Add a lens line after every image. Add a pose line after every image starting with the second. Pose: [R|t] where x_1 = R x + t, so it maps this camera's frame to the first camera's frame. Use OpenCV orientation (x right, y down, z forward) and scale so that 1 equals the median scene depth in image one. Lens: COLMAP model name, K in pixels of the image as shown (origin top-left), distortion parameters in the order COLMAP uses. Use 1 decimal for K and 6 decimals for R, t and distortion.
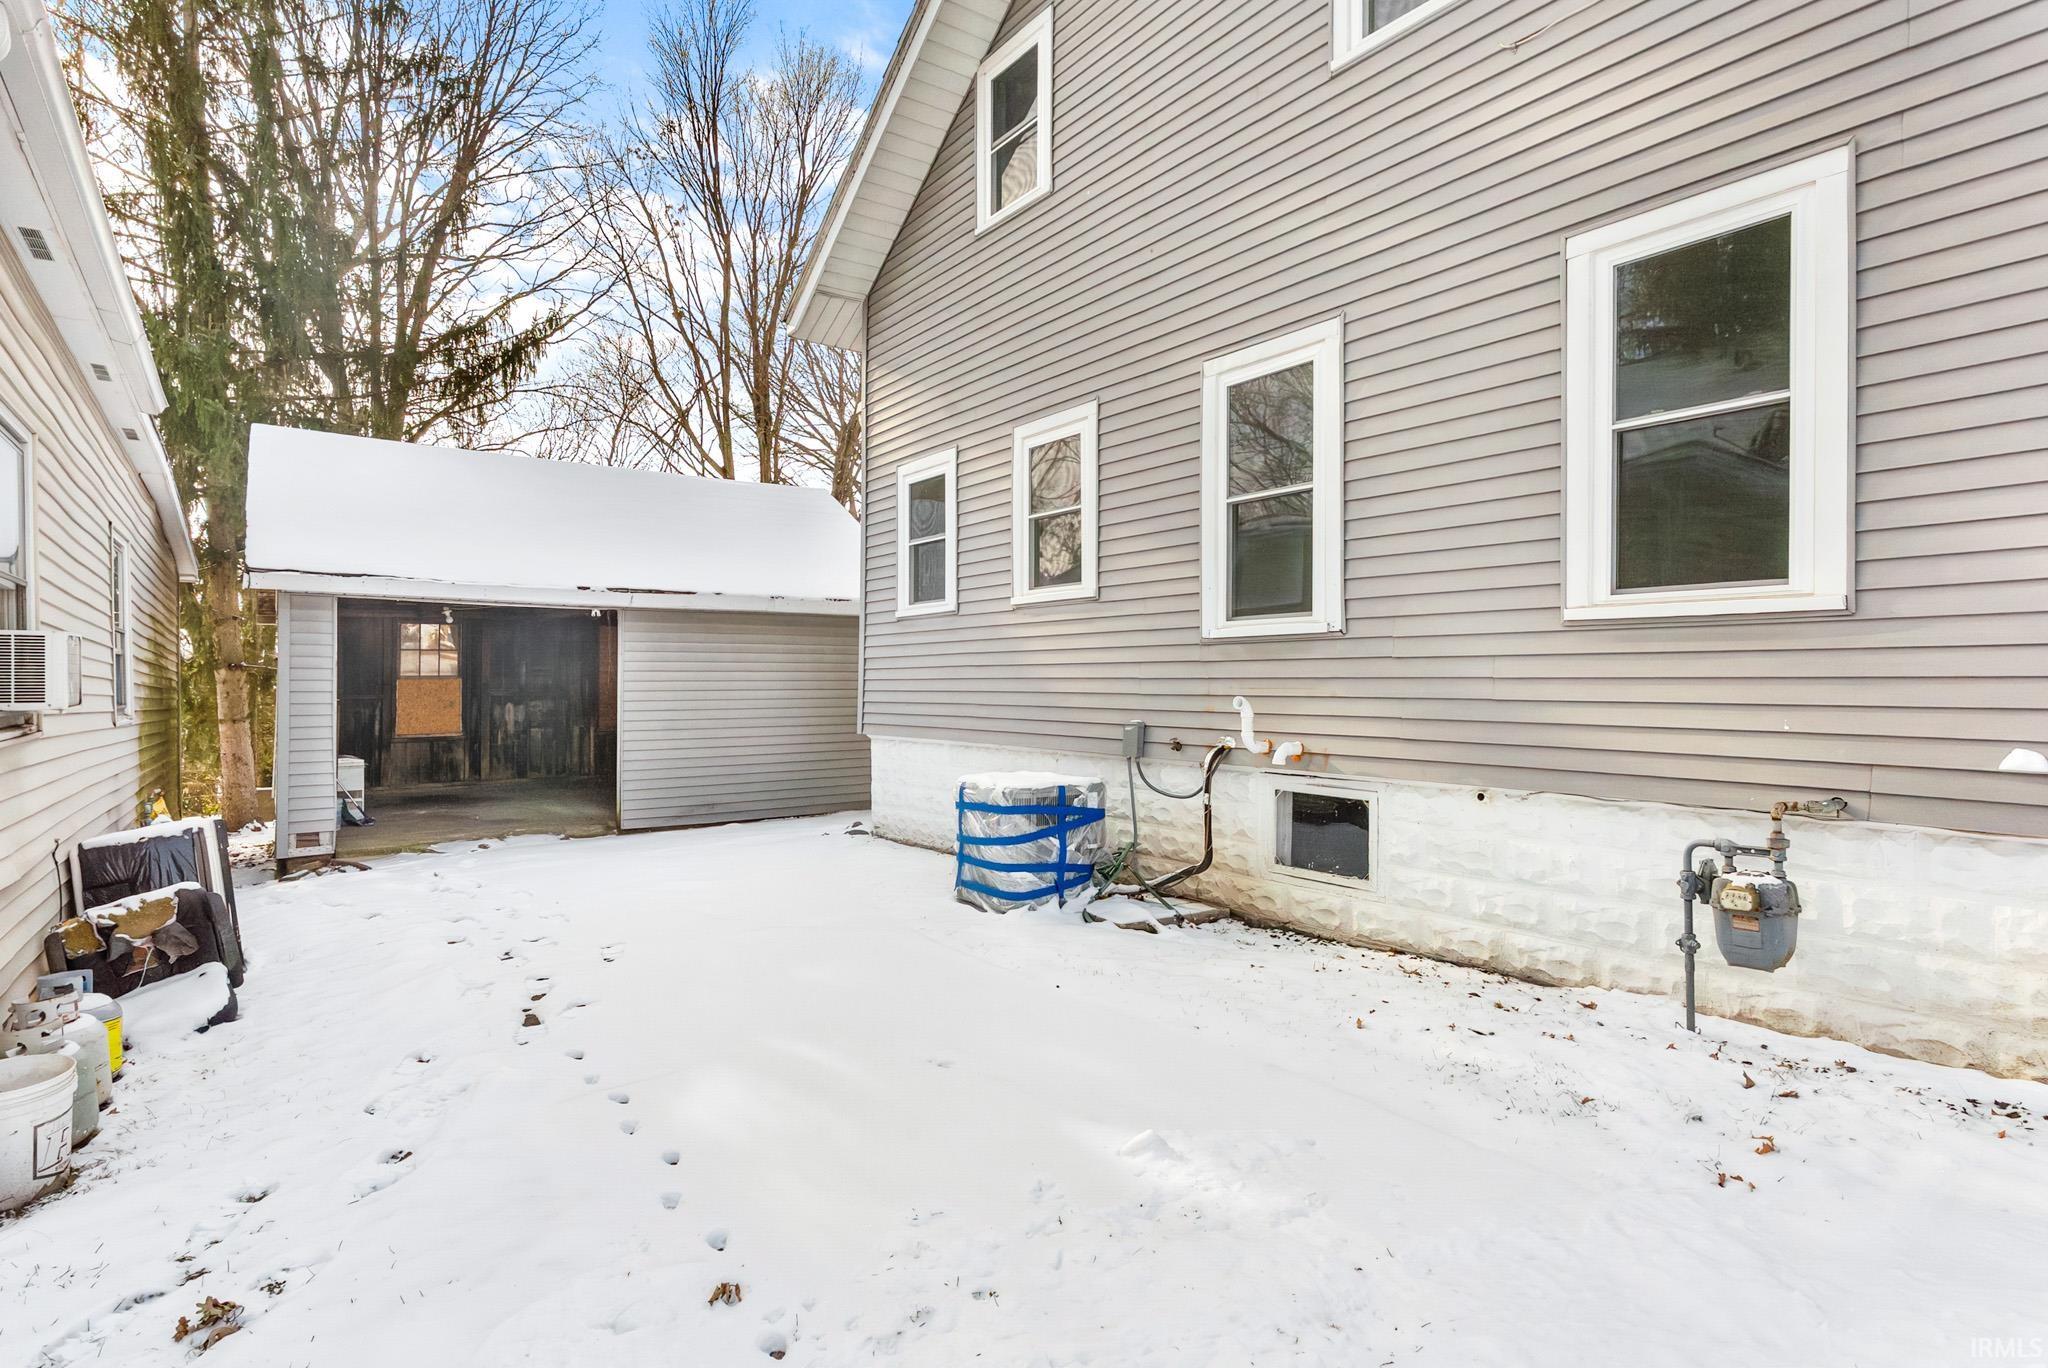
lens RADIAL K [[1054.7, 0, 1024.0], [0, 1054.7, 684.0], [0, 0, 1]] dist [0.010777, 0.000205]
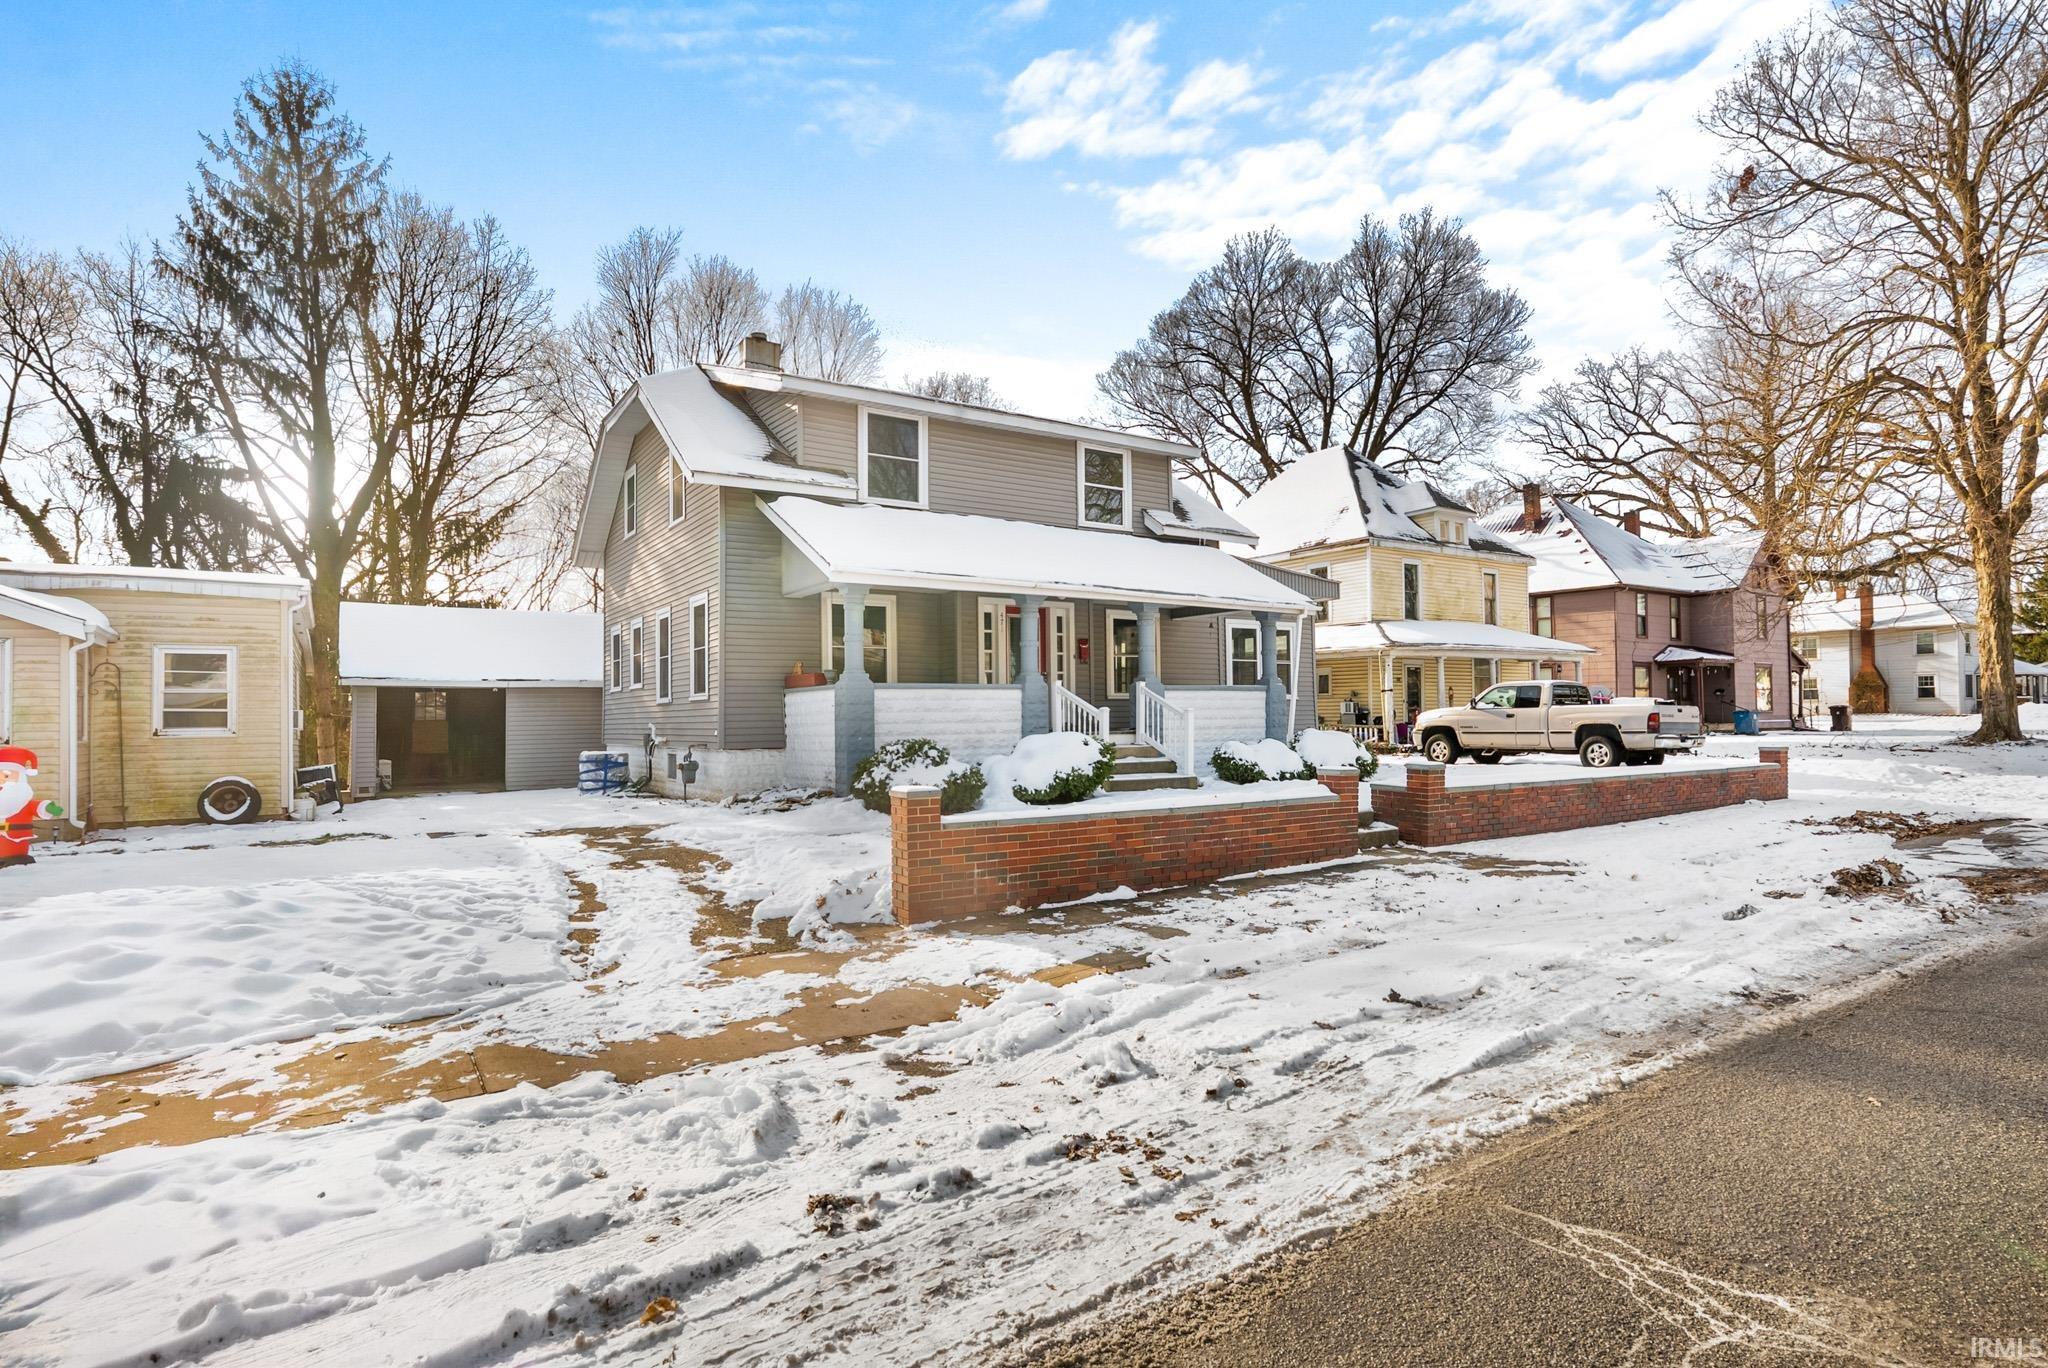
lens RADIAL K [[1065.5, 0, 1024.0], [0, 1065.5, 684.0], [0, 0, 1]] dist [-0.001967, -0.000542]
pose [[0.998784, -0.020970, -0.044629, 0.760594], [0.019731, 0.999413, -0.028012, 0.002922], [0.045190, 0.027097, 0.998611, -1.104084]]
